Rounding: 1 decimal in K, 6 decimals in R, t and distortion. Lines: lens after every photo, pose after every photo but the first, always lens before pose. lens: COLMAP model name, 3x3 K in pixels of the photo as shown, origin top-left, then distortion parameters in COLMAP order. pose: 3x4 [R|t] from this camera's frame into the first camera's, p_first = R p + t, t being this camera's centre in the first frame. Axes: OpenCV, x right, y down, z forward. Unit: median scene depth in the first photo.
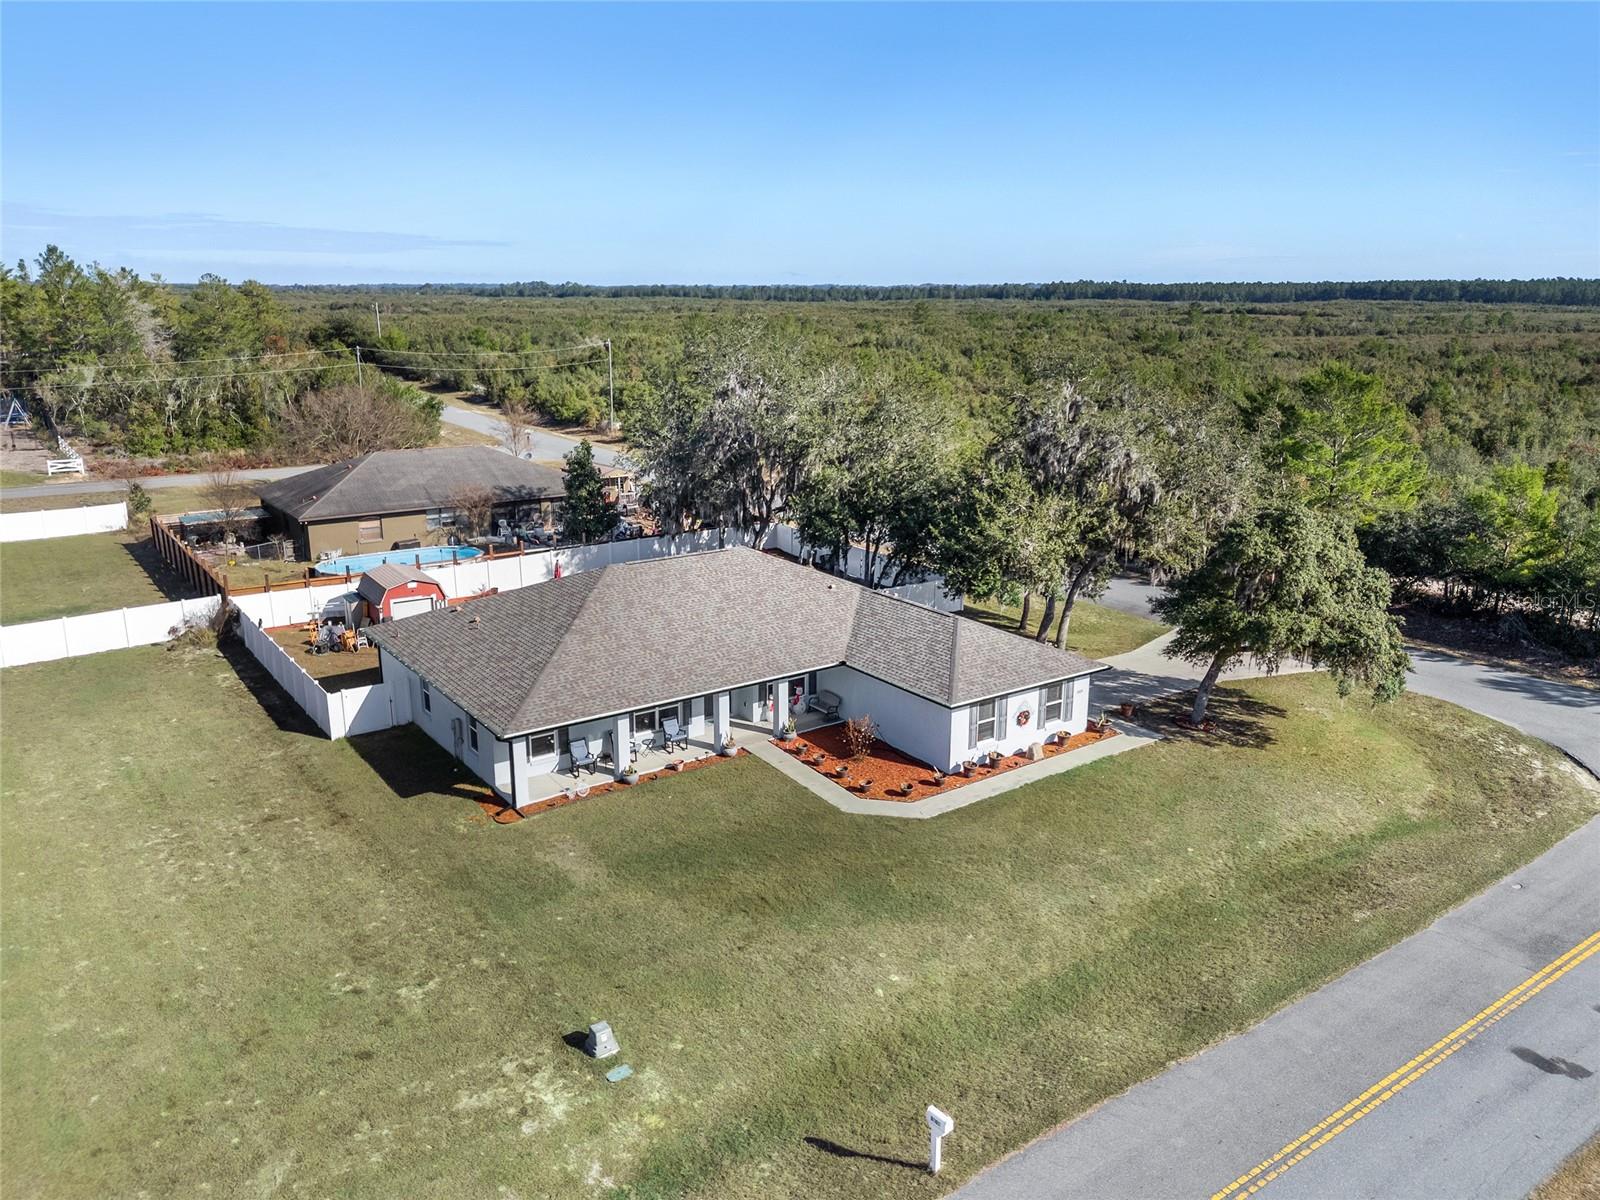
lens RADIAL K [[1171.8, 0, 797.8], [0, 1171.8, 606.1], [0, 0, 1]] dist [0.089869, -0.104637]
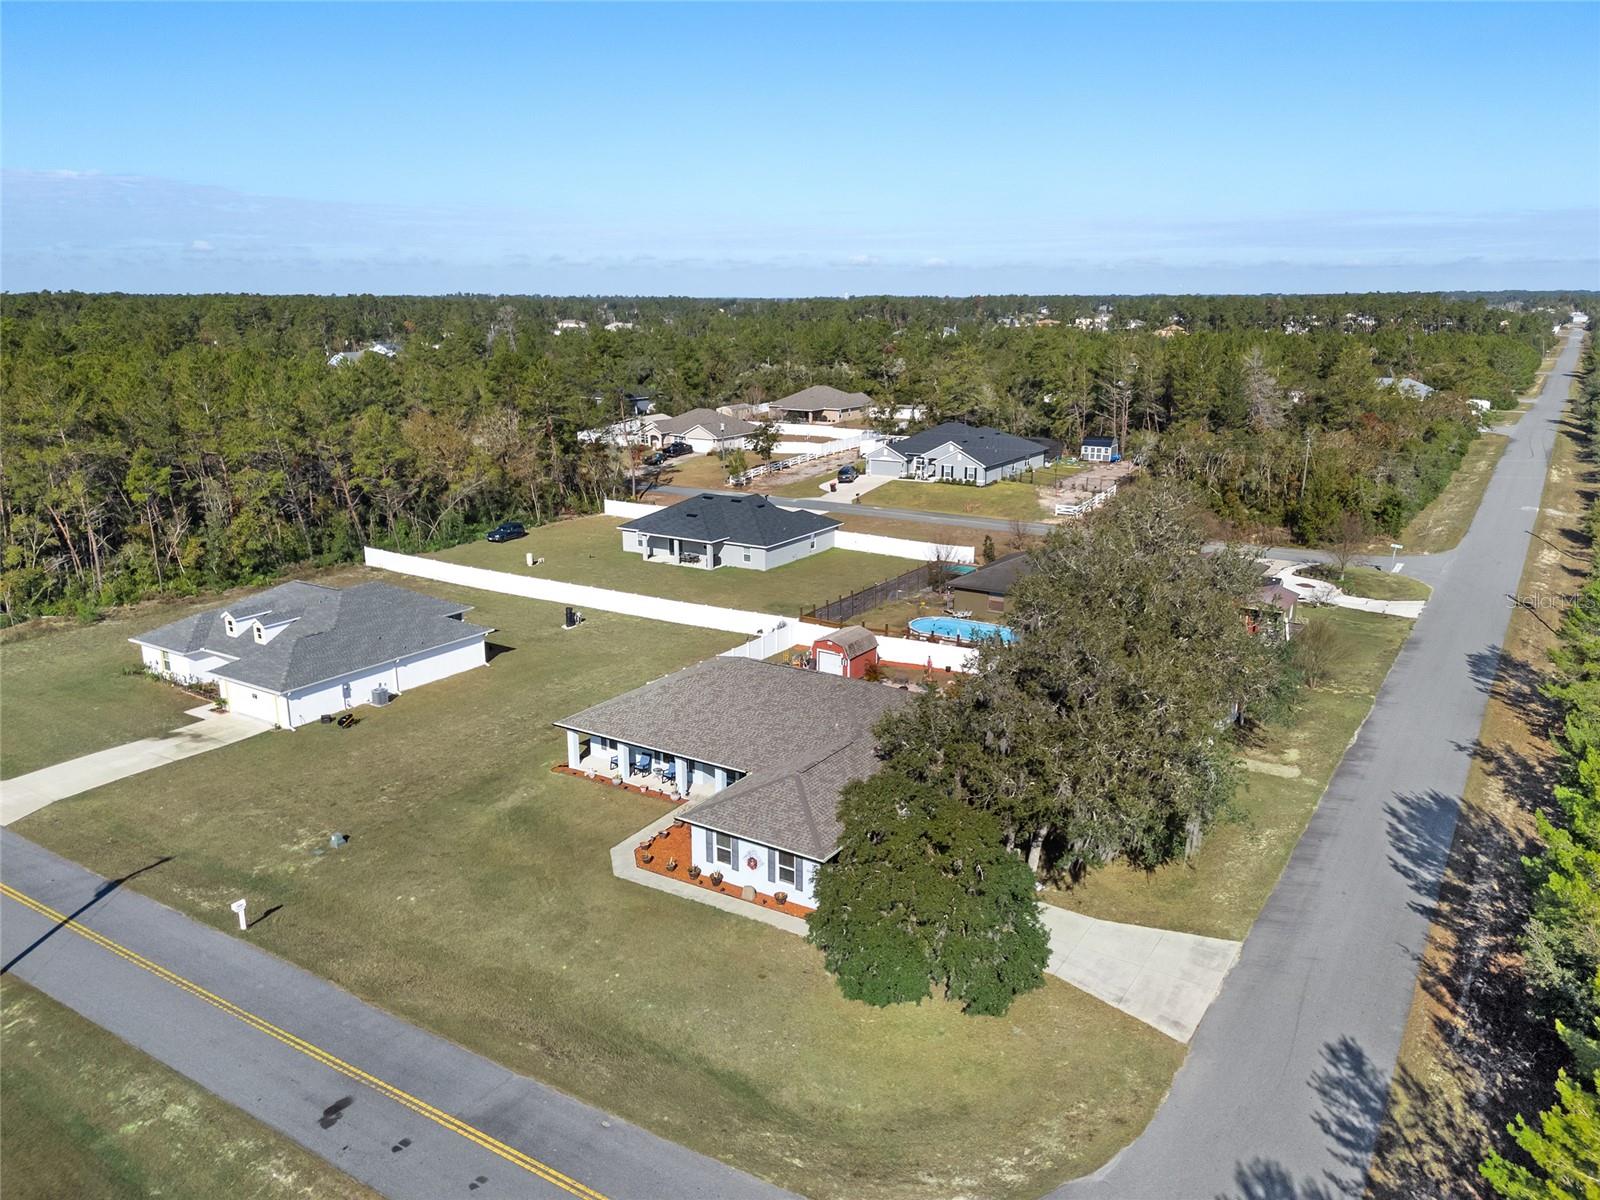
lens RADIAL K [[1158.3, 0, 798.5], [0, 1158.3, 629.4], [0, 0, 1]] dist [0.091643, -0.098595]
pose [[0.370249, 0.250815, -0.894432, 1.250929], [-0.235544, 0.956740, 0.170784, -0.362516], [0.898574, 0.147445, 0.413310, 0.510791]]
